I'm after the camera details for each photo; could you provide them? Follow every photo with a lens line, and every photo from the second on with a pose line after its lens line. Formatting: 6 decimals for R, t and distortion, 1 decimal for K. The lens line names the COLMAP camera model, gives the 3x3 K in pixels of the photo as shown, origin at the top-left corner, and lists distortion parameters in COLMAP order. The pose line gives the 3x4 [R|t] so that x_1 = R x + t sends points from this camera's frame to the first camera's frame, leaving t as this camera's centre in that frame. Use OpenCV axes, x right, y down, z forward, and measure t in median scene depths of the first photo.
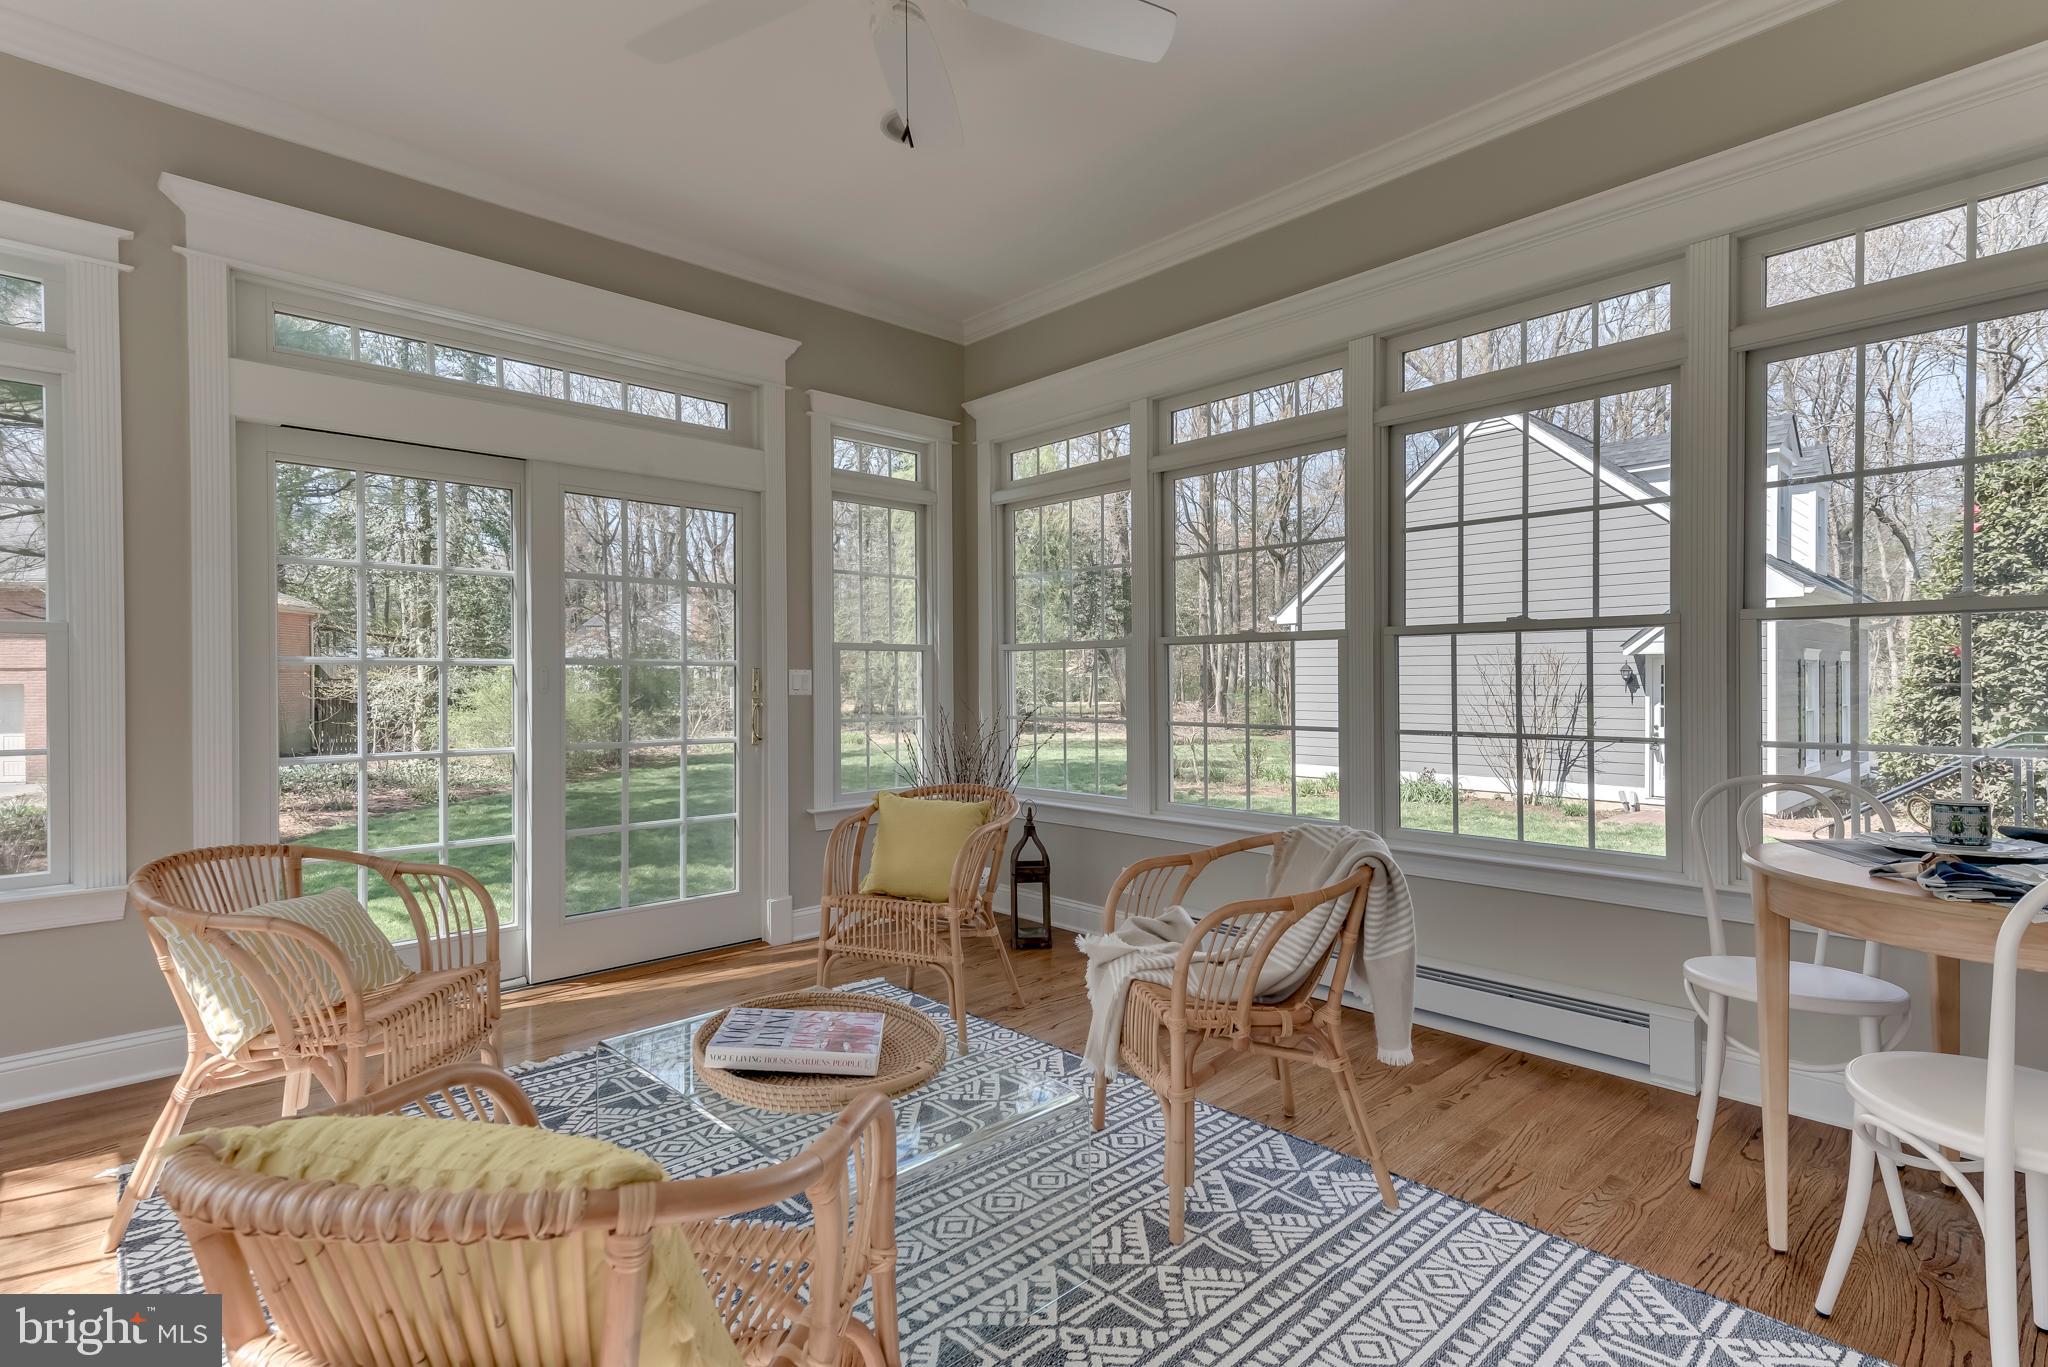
lens RADIAL K [[1005.0, 0, 1018.2], [0, 1005.0, 647.8], [0, 0, 1]] dist [0.201338, -0.000232]
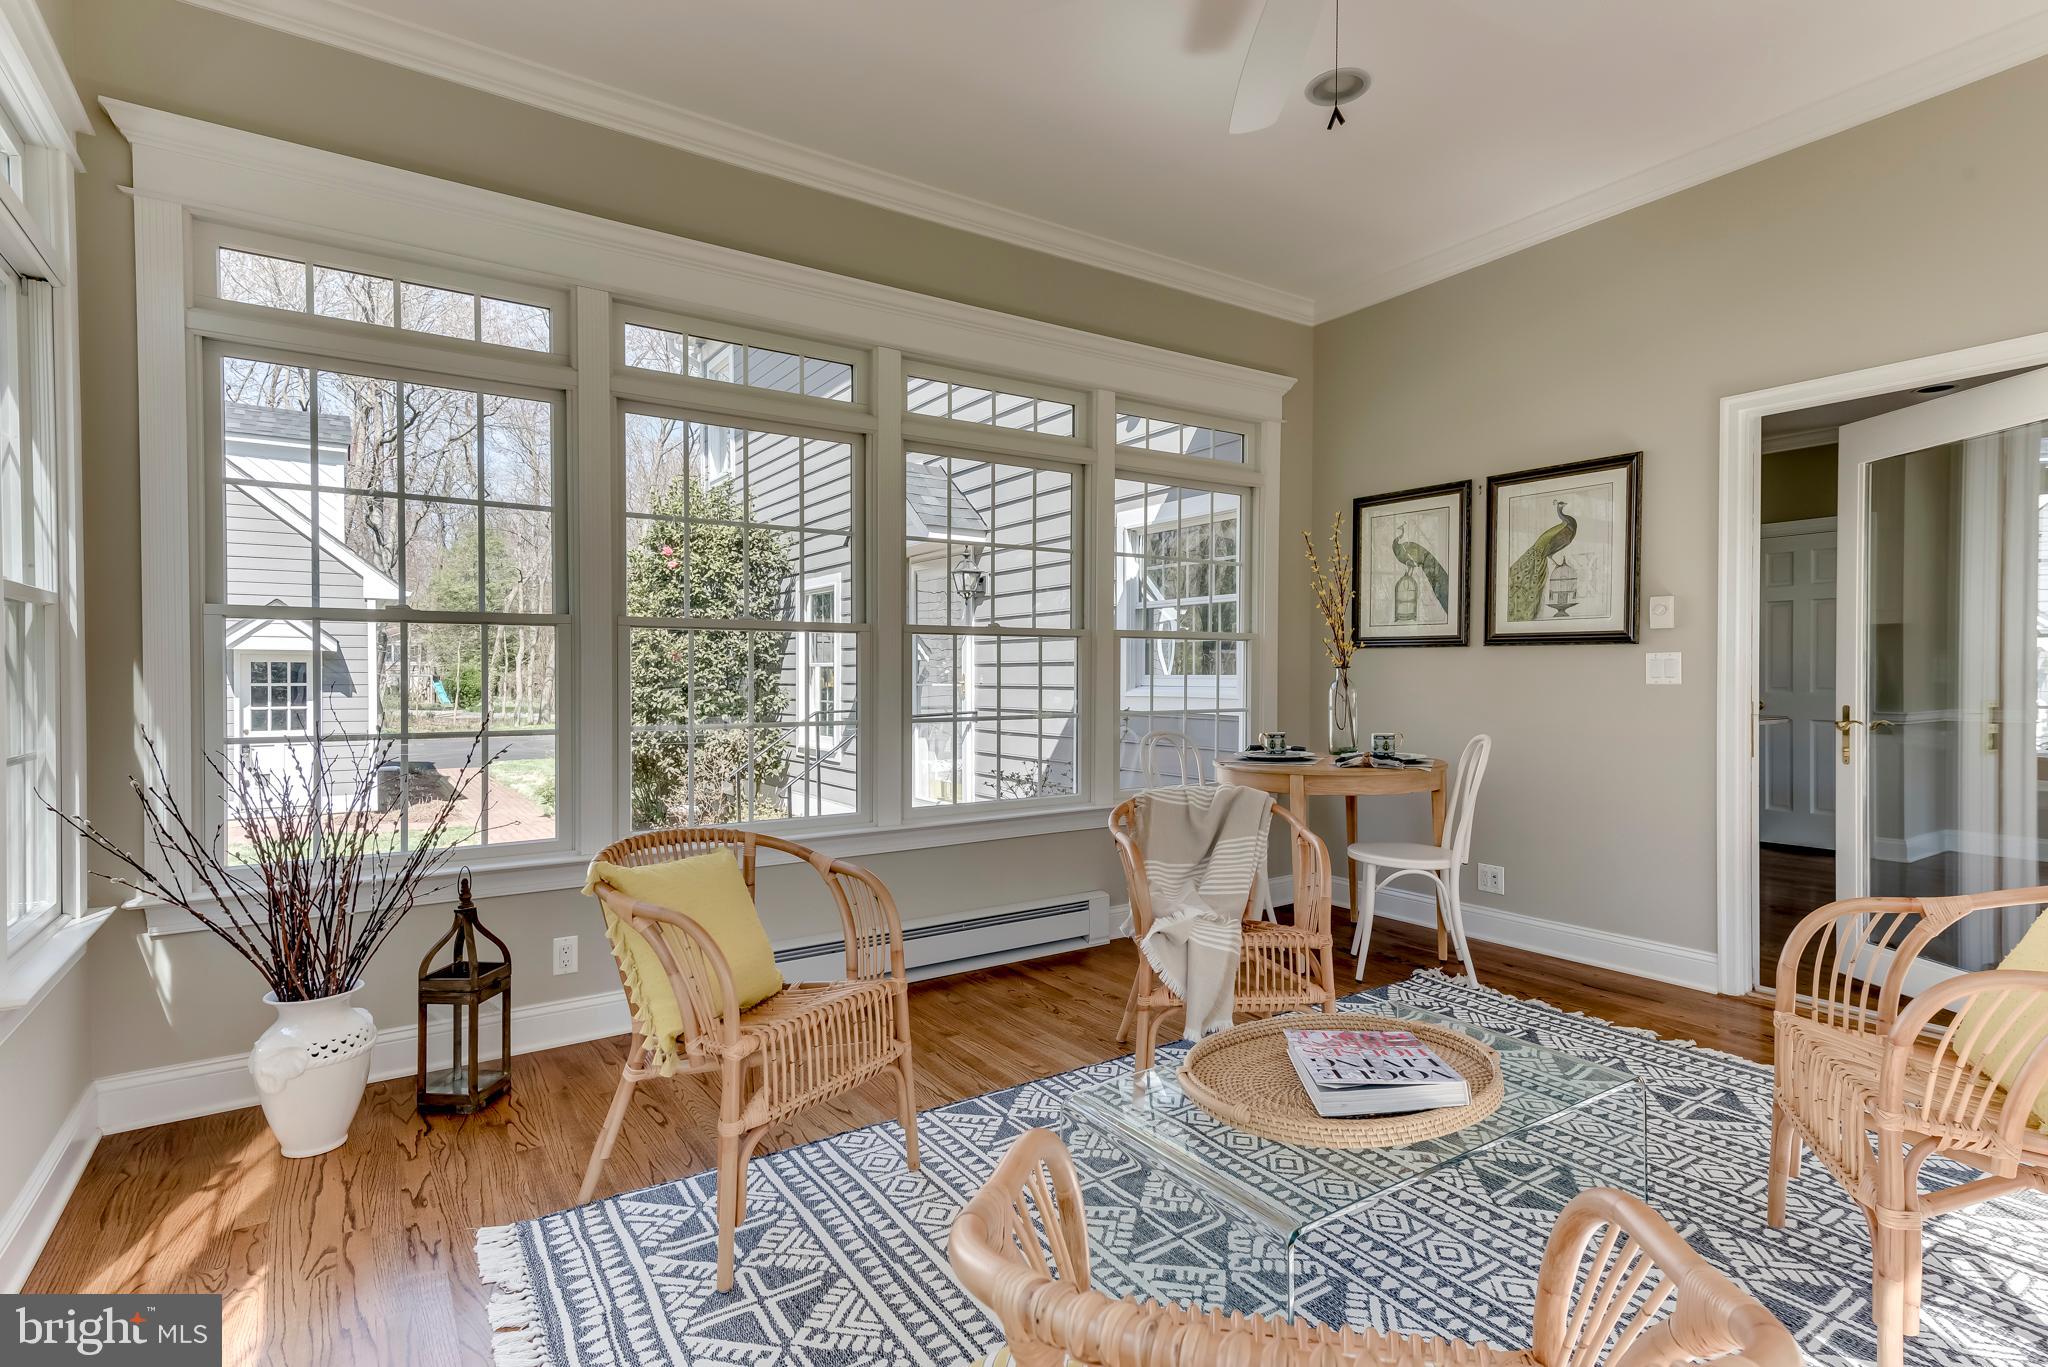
lens RADIAL K [[1038.0, 0, 1036.0], [0, 1038.0, 687.4], [0, 0, 1]] dist [0.012292, -0.000422]
pose [[0.165630, -0.005828, 0.986171, -0.710463], [-0.033584, 0.999369, 0.011547, 0.025426], [-0.985616, -0.035032, 0.165330, 0.718935]]
